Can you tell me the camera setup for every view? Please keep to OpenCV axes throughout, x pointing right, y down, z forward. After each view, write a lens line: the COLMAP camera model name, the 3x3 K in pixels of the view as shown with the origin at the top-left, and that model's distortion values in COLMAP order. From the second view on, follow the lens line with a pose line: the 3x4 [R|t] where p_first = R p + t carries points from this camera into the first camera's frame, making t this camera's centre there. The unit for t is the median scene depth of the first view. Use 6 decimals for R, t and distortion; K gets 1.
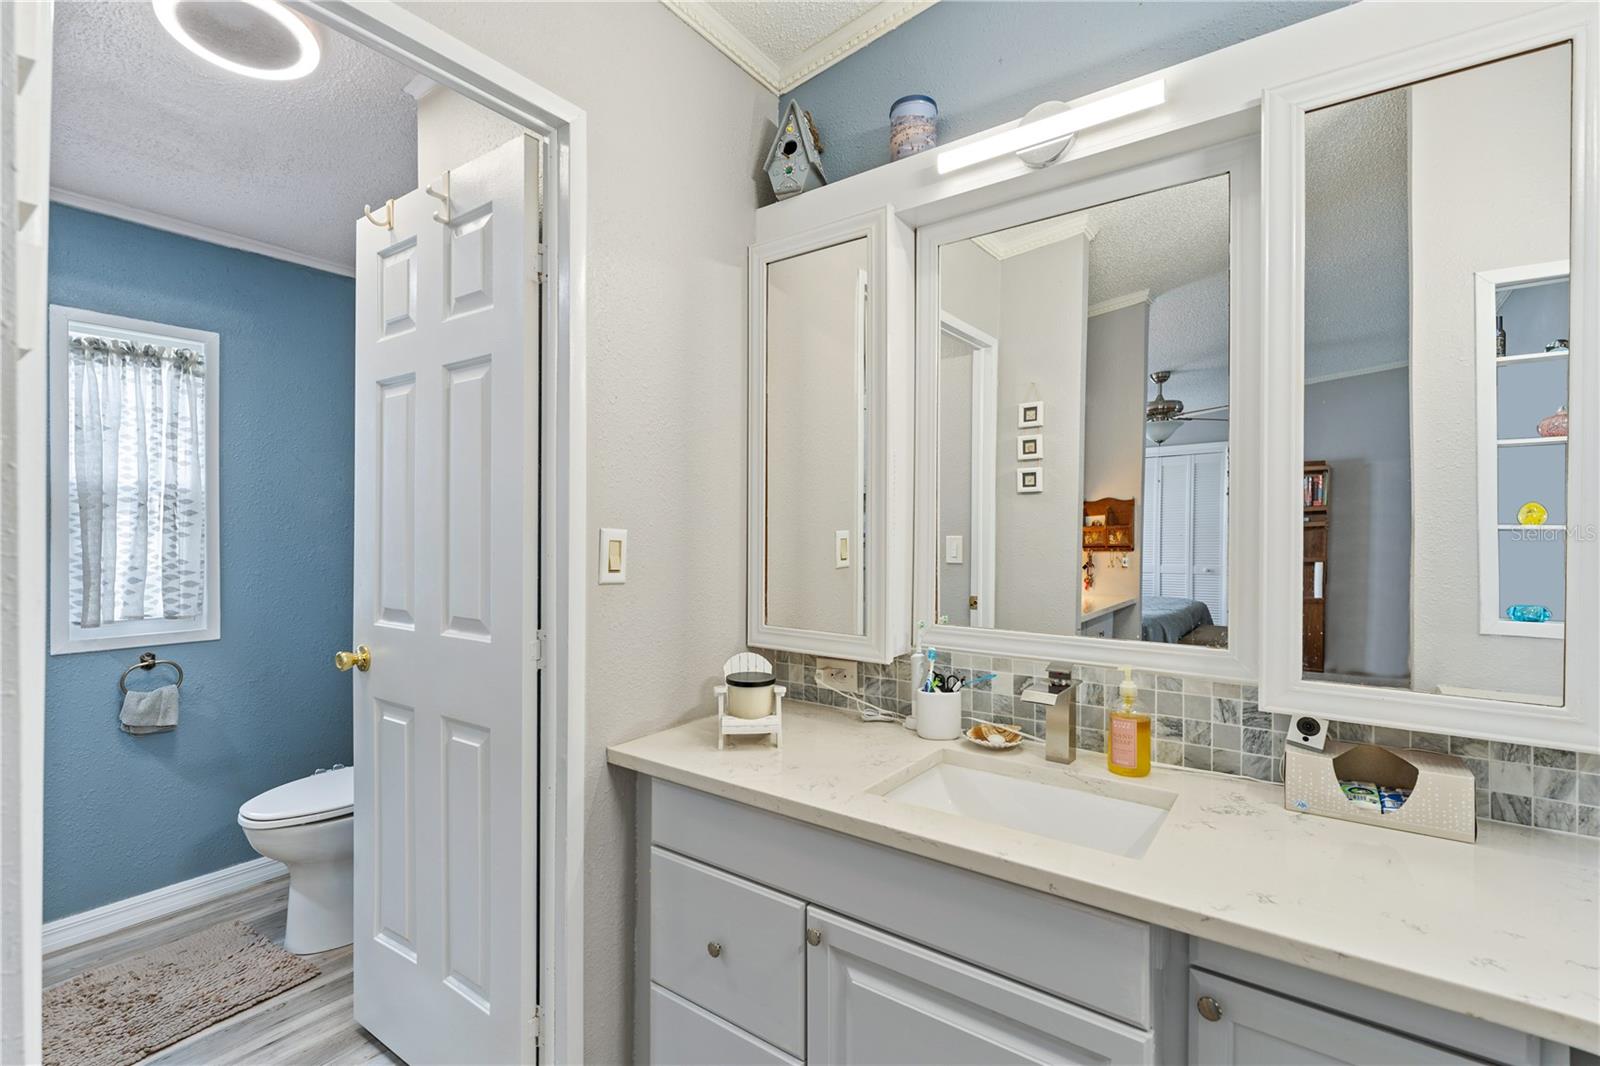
lens RADIAL K [[724.7, 0, 803.2], [0, 724.7, 527.7], [0, 0, 1]] dist [-0.000836, 0.000105]
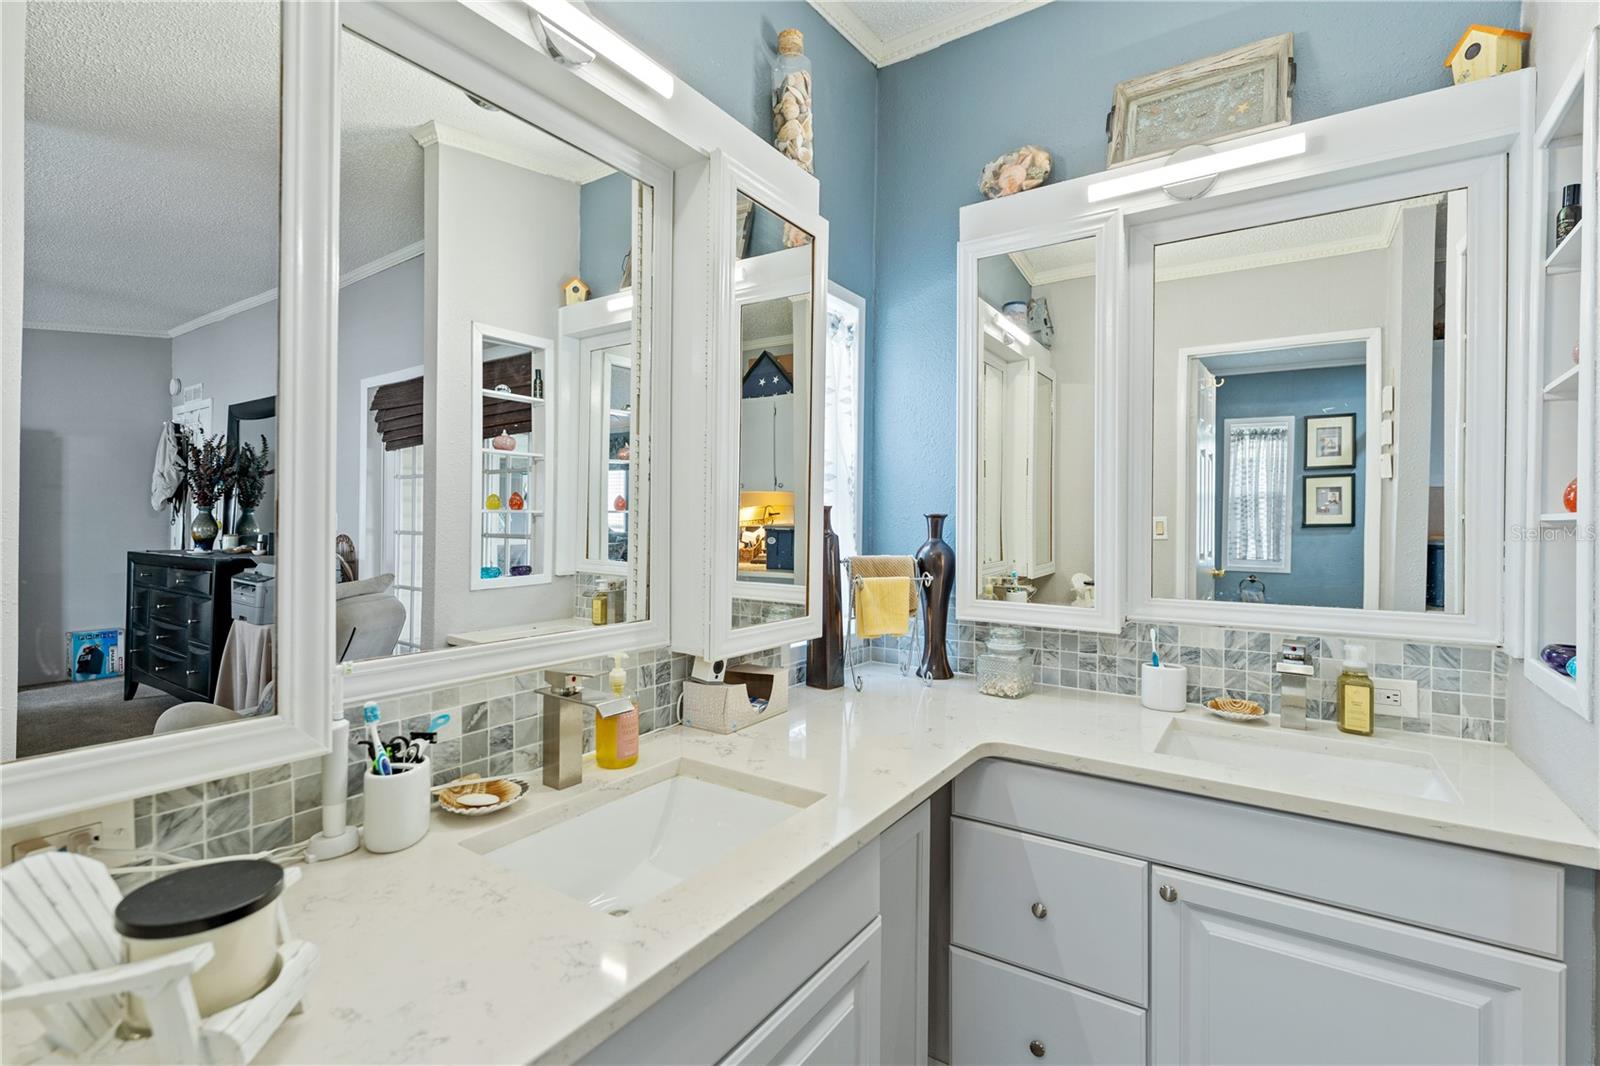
lens RADIAL K [[724.7, 0, 803.2], [0, 724.7, 527.7], [0, 0, 1]] dist [-0.000836, 0.000105]
pose [[-0.040648, -0.013928, 0.999076, -0.589138], [-0.019165, 0.999730, 0.013157, 0.008843], [-0.998990, -0.018613, -0.040904, 0.911404]]
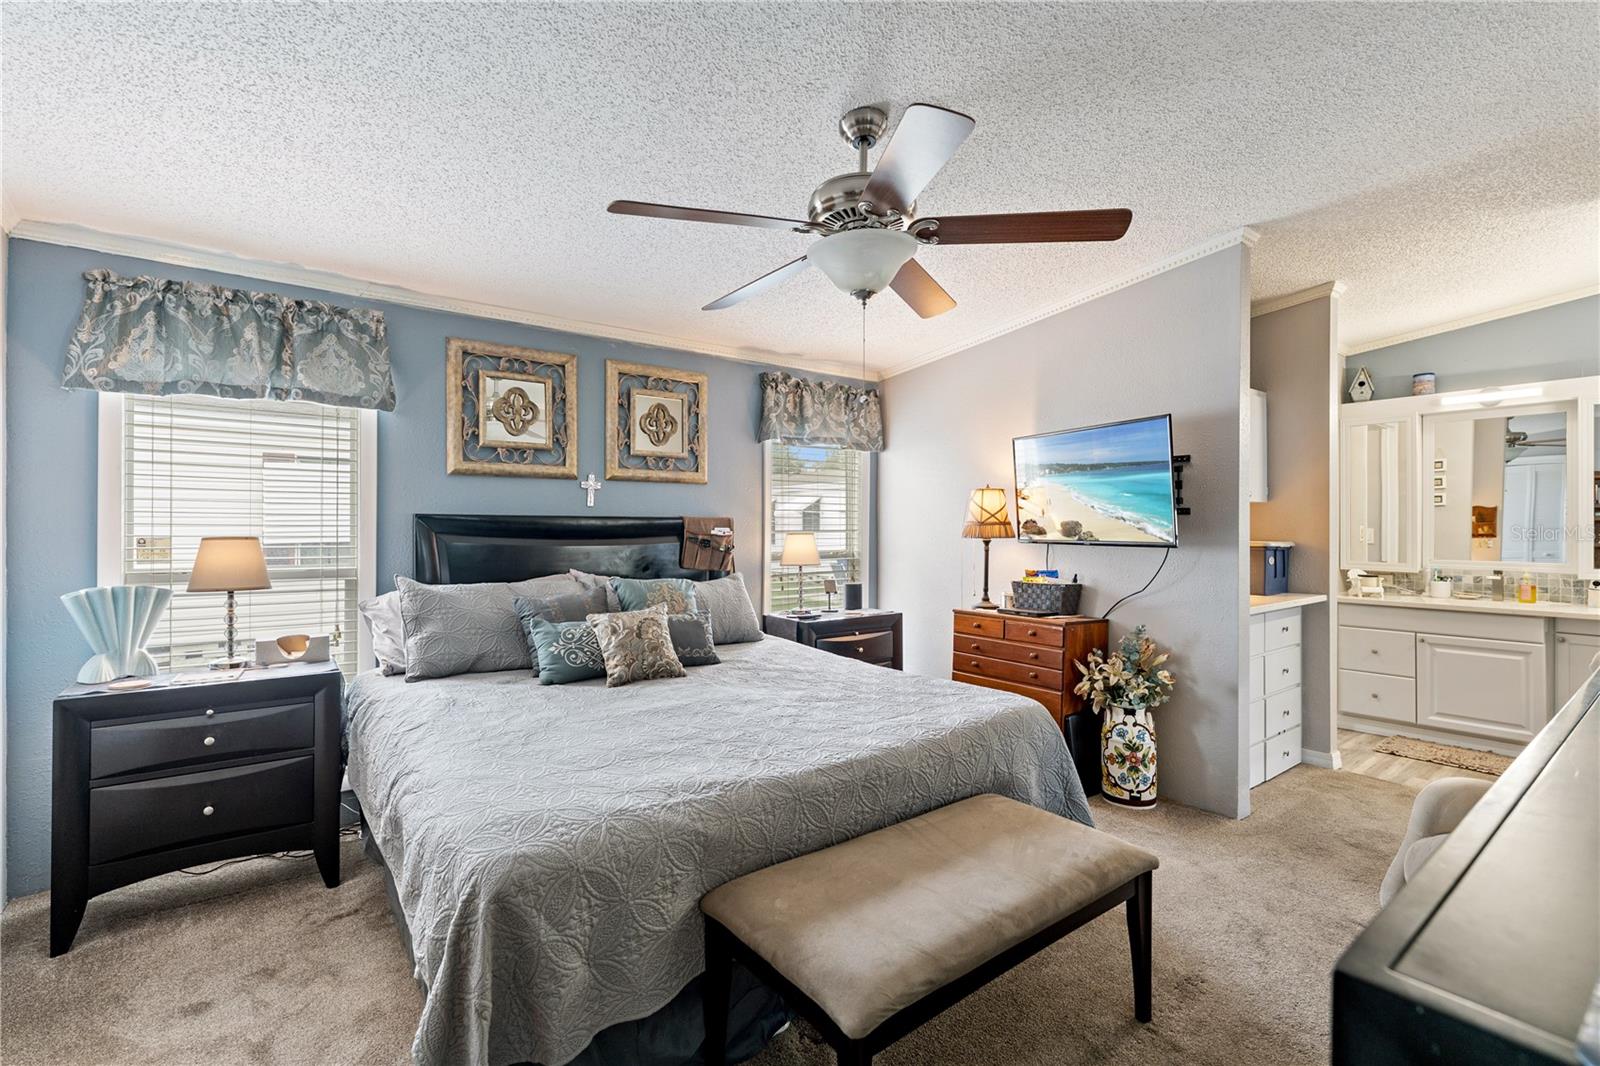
lens RADIAL K [[723.6, 0, 800.6], [0, 723.6, 523.9], [0, 0, 1]] dist [0.000123, -0.000123]
pose [[0.960771, -0.003818, -0.277318, -1.935874], [0.004180, 0.999991, 0.000715, -0.023069], [0.277313, -0.001846, 0.960778, -3.274913]]
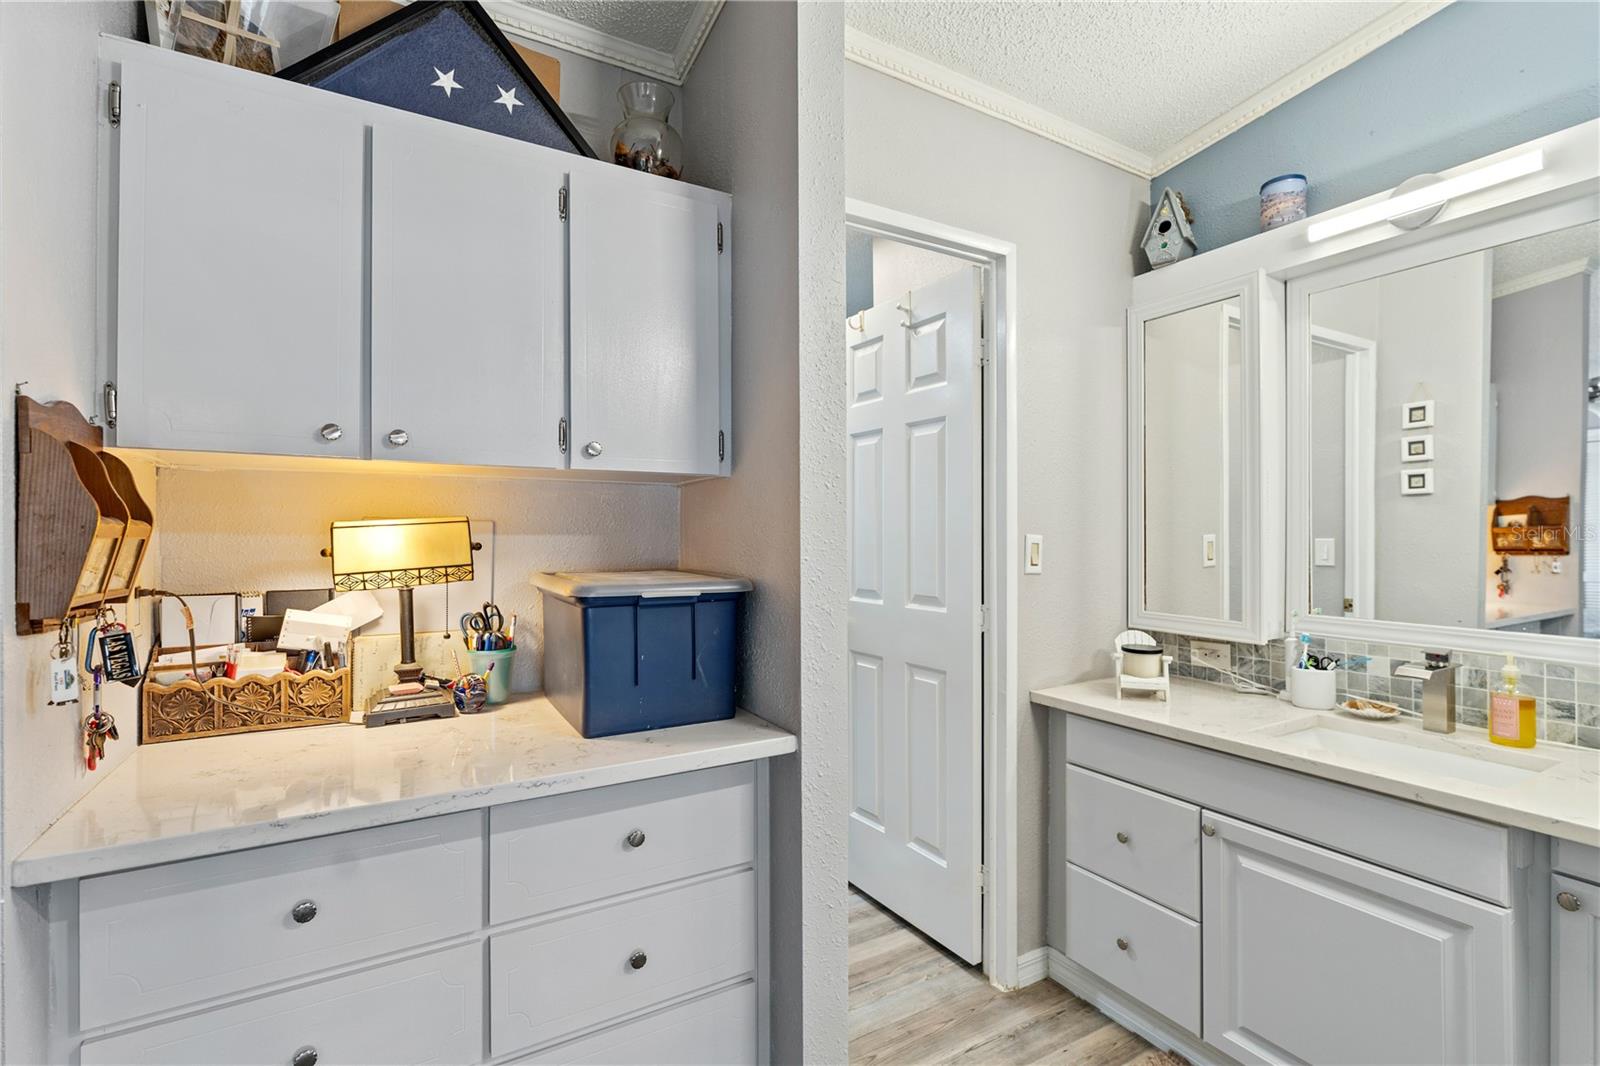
lens RADIAL K [[724.7, 0, 803.2], [0, 724.7, 527.7], [0, 0, 1]] dist [-0.000836, 0.000105]
pose [[0.915195, -0.007079, -0.402949, -0.134038], [0.006379, 0.999975, -0.003078, -0.013638], [0.402961, 0.000246, 0.915217, -0.583829]]
